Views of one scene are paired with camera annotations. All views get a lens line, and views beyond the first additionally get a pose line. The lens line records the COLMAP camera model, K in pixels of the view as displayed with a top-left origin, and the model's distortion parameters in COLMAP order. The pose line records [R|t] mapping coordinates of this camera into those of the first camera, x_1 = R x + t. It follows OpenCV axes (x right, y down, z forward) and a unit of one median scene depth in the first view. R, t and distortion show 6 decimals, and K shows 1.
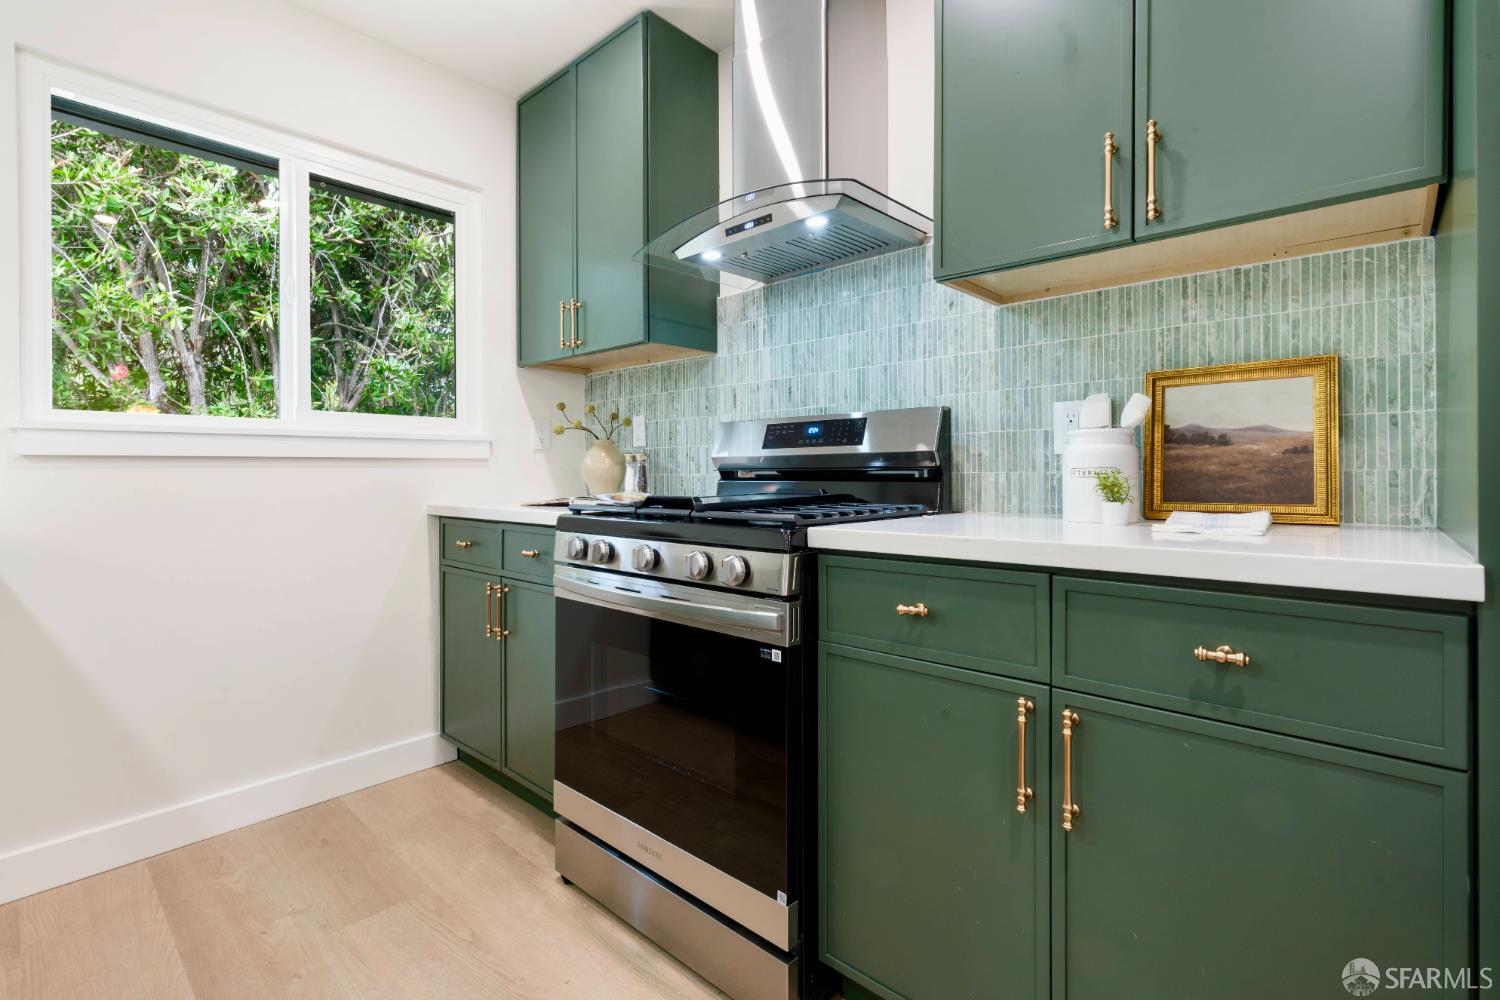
lens RADIAL K [[687.2, 0, 745.2], [0, 687.2, 468.4], [0, 0, 1]] dist [-0.002227, -0.000192]
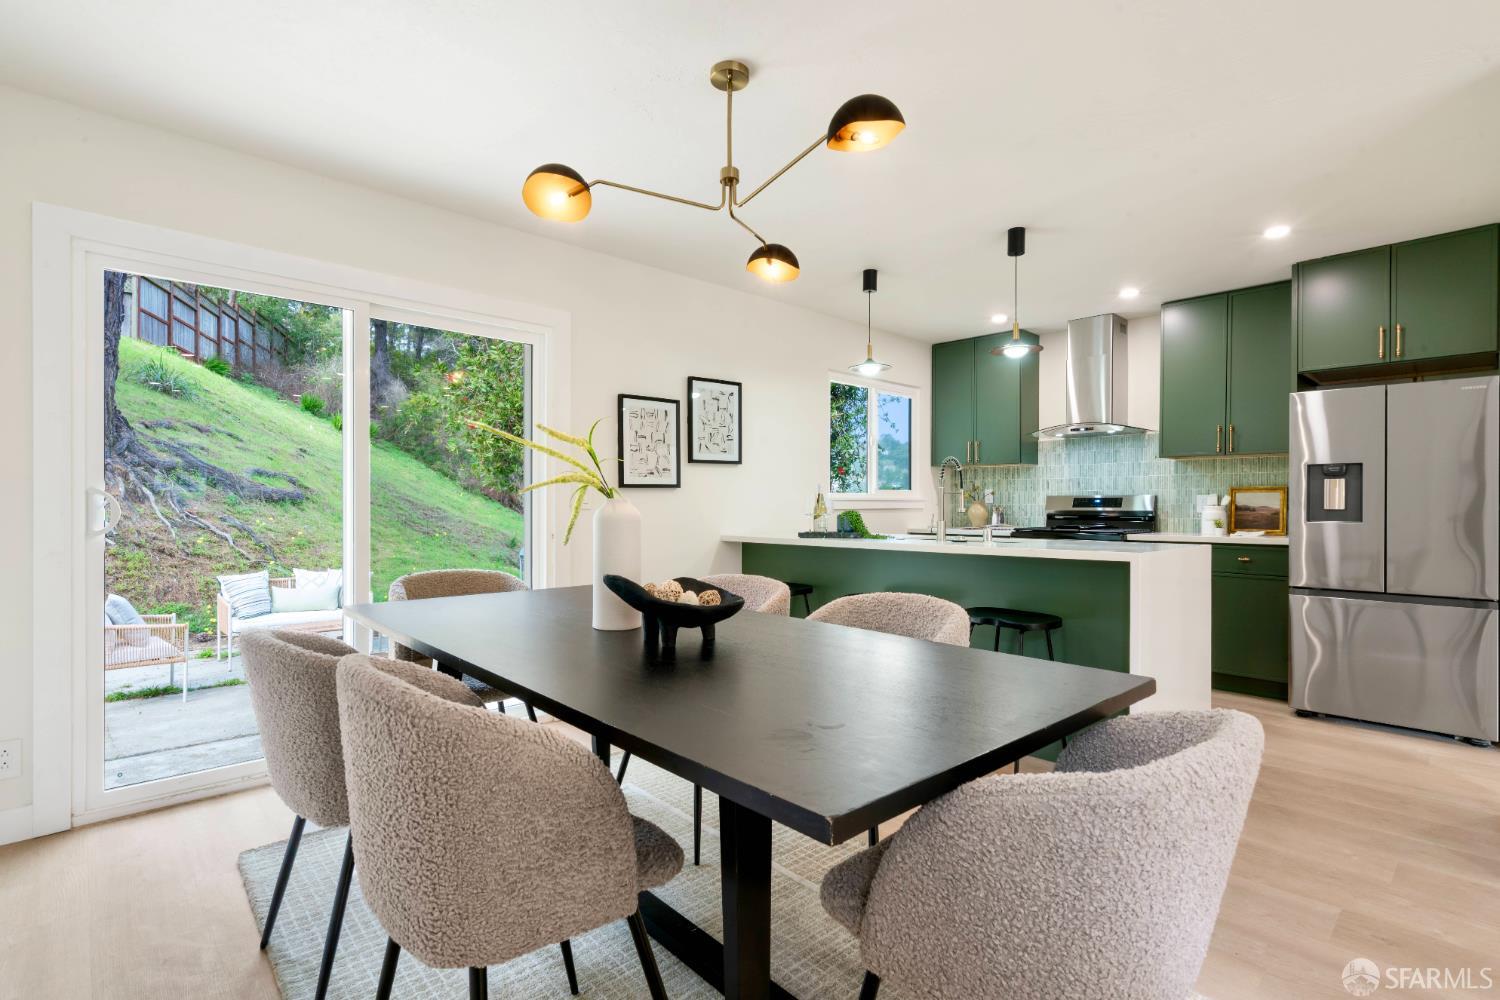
lens RADIAL K [[706.8, 0, 750.0], [0, 706.8, 500.0], [0, 0, 1]] dist [0.001544, 0.000271]
pose [[0.997074, 0.008063, -0.076019, -1.195231], [-0.008214, 0.999965, -0.001678, -0.051666], [0.076003, 0.002297, 0.997105, -2.108105]]
